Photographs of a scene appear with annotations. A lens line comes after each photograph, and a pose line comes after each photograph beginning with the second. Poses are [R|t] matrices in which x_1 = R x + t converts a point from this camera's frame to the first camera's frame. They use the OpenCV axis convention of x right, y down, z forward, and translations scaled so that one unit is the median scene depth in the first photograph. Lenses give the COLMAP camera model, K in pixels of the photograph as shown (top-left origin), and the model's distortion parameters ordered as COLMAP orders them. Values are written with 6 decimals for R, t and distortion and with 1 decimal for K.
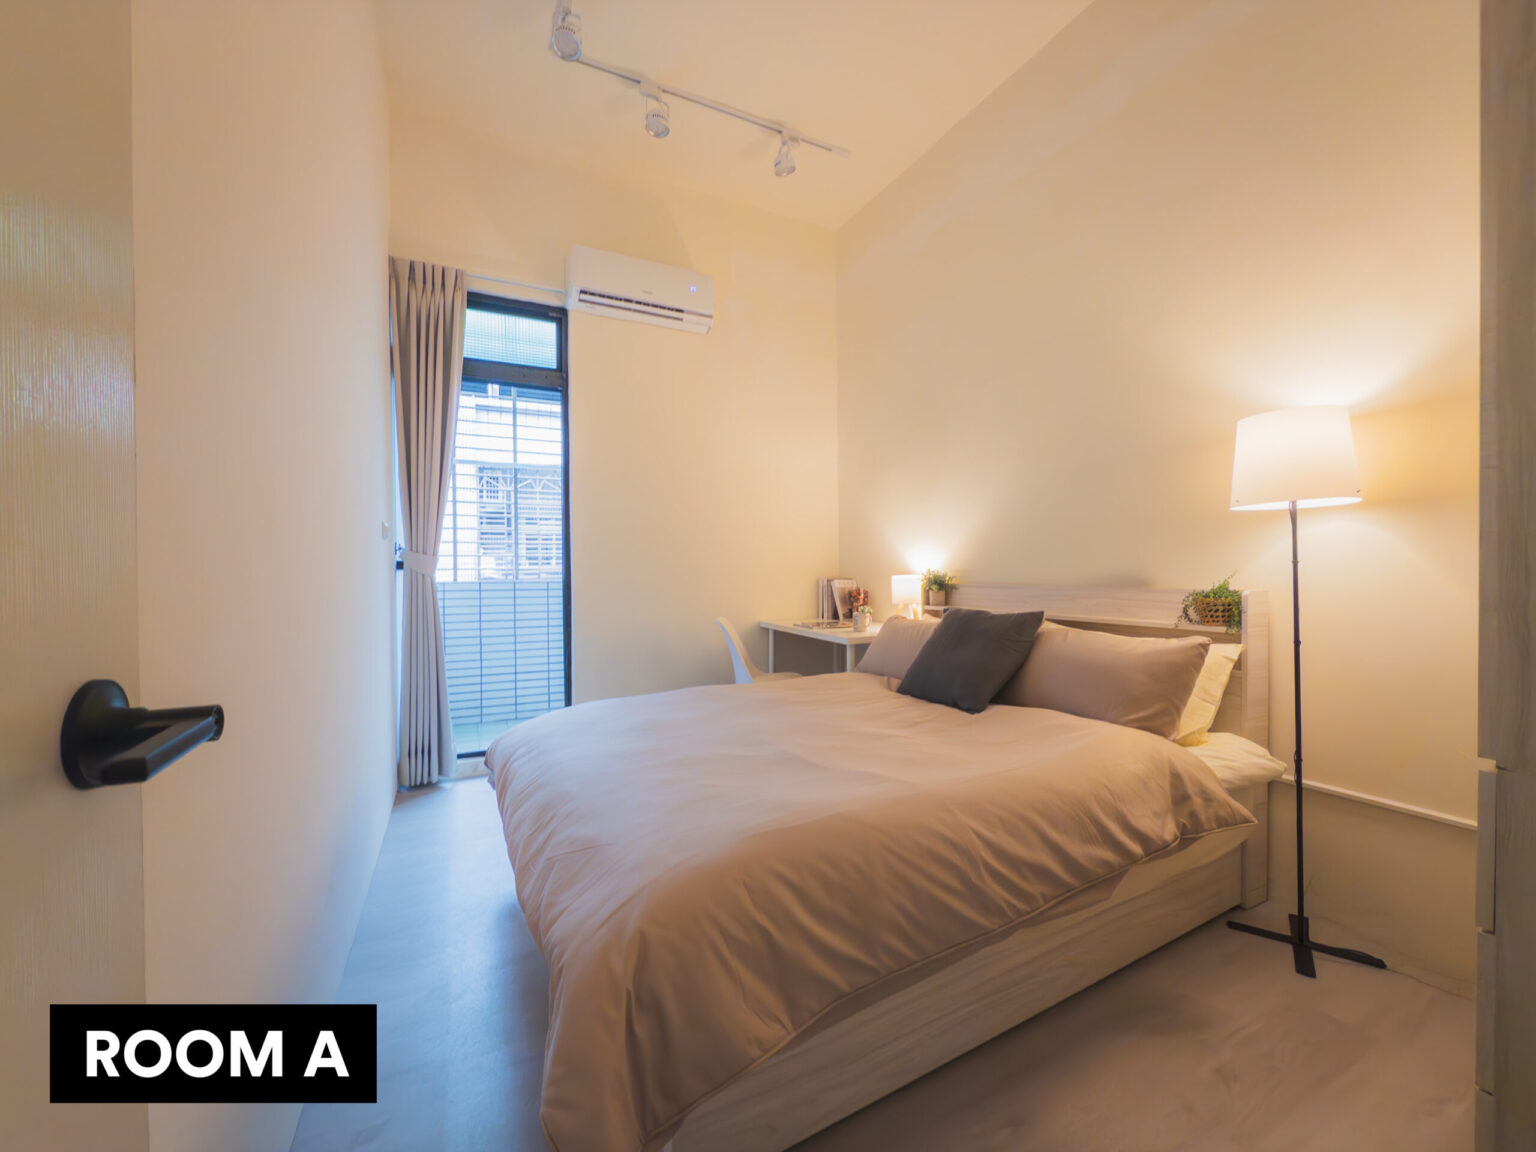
lens RADIAL K [[613.8, 0, 768.0], [0, 613.8, 576.0], [0, 0, 1]] dist [-0.000739, -0.000352]
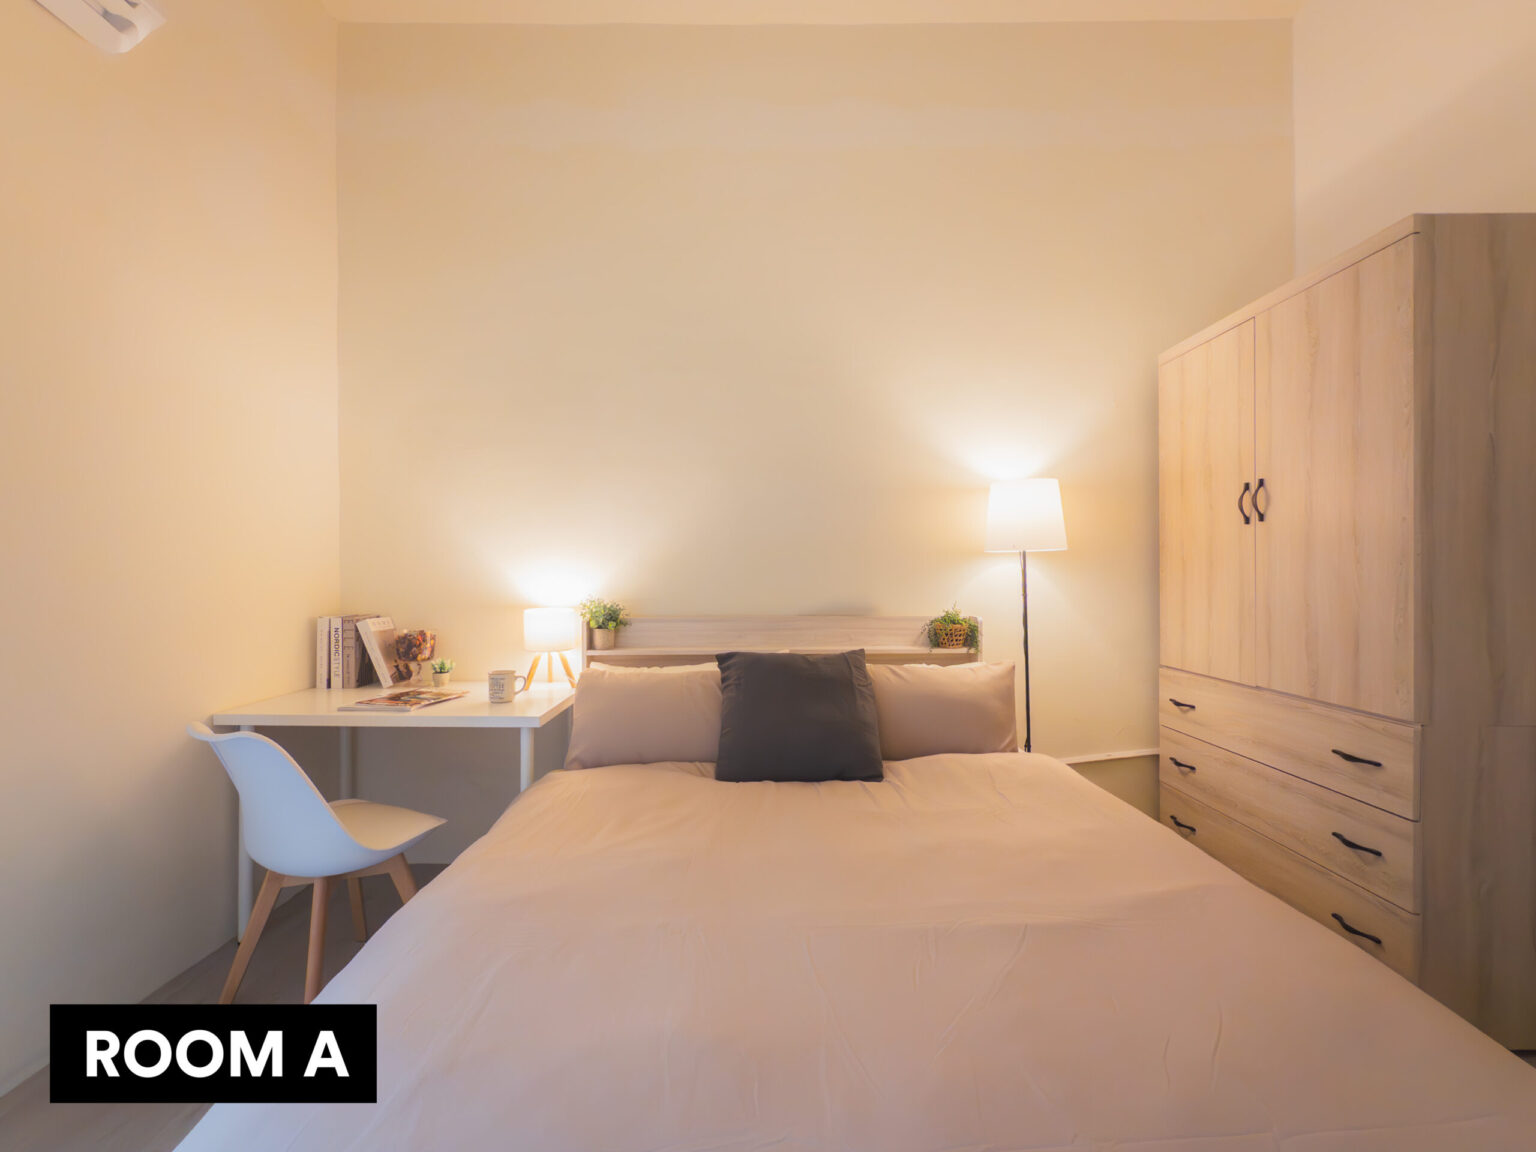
lens RADIAL K [[613.8, 0, 768.0], [0, 613.8, 576.0], [0, 0, 1]] dist [-0.000739, -0.000352]
pose [[0.436375, 0.010586, 0.899703, -0.307941], [0.009739, 0.999817, -0.016487, -0.025604], [-0.899712, 0.015956, 0.436192, 0.496850]]
